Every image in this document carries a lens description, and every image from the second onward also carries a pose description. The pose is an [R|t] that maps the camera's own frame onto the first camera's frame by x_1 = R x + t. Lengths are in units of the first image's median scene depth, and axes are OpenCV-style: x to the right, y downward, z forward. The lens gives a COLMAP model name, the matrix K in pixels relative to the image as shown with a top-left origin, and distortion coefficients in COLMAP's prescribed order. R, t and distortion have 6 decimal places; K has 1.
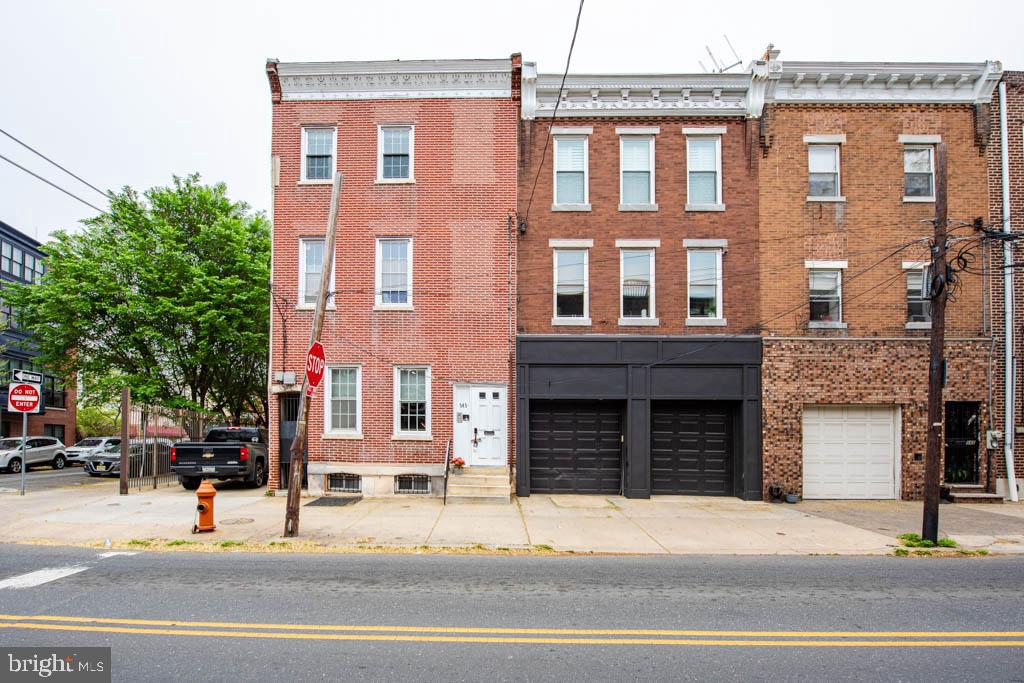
lens RADIAL K [[417.7, 0, 510.5], [0, 417.7, 327.5], [0, 0, 1]] dist [-0.000760, 0.000014]
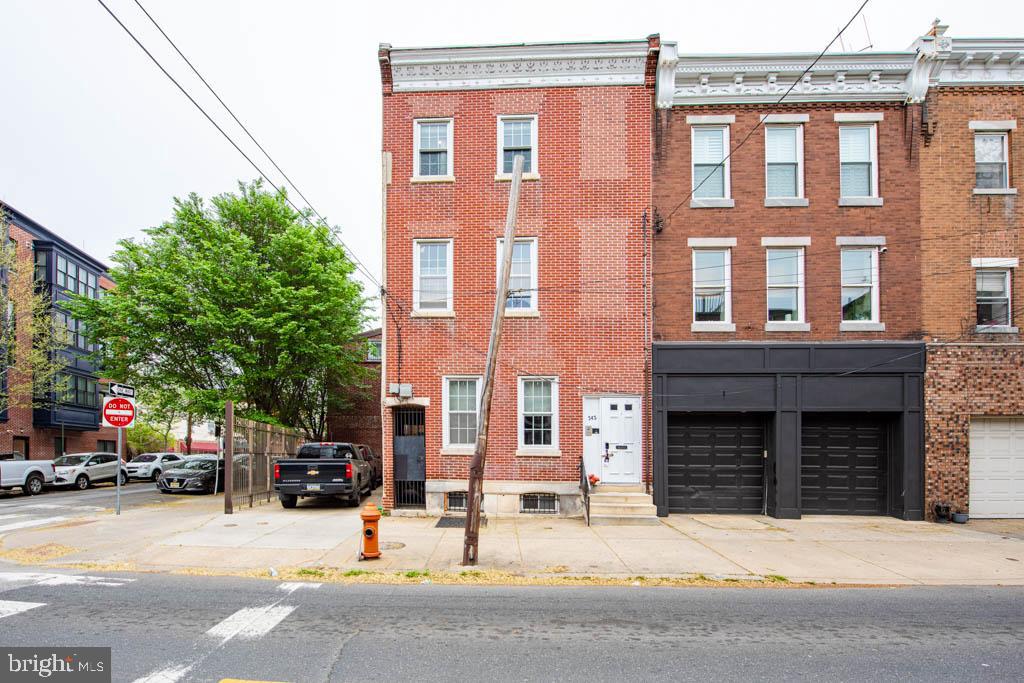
lens RADIAL K [[414.9, 0, 515.7], [0, 414.9, 347.1], [0, 0, 1]] dist [-0.002518, -0.000216]
pose [[0.999906, -0.005542, -0.012559, -0.277232], [0.005665, 0.999936, 0.009779, 0.017922], [0.012504, -0.009849, 0.999873, 0.078282]]
